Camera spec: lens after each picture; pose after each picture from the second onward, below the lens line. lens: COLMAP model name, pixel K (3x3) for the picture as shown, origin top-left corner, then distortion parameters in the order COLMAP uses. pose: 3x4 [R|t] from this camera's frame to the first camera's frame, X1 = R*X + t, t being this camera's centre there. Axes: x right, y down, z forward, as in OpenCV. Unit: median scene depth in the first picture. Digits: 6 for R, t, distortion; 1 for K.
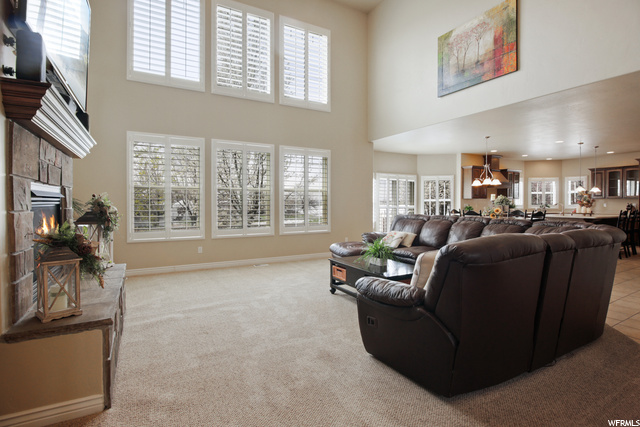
lens RADIAL K [[324.7, 0, 317.5], [0, 324.7, 211.2], [0, 0, 1]] dist [-0.024464, -0.000169]
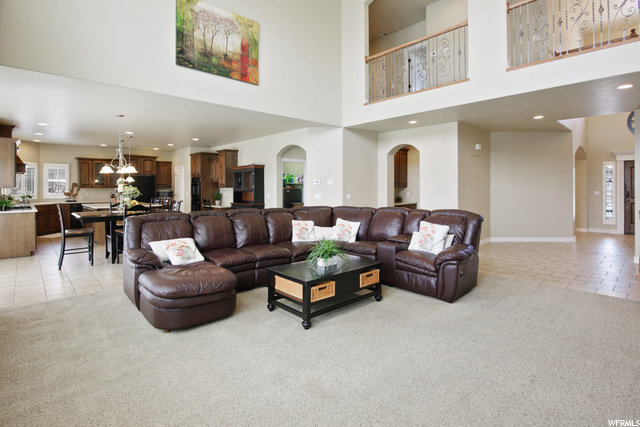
lens RADIAL K [[324.7, 0, 322.8], [0, 324.7, 192.1], [0, 0, 1]] dist [-0.024464, -0.000169]
pose [[-0.234657, -0.007334, 0.972050, -0.543456], [0.016997, 0.999788, 0.011646, -0.044880], [-0.971930, 0.019254, -0.234483, 0.936010]]
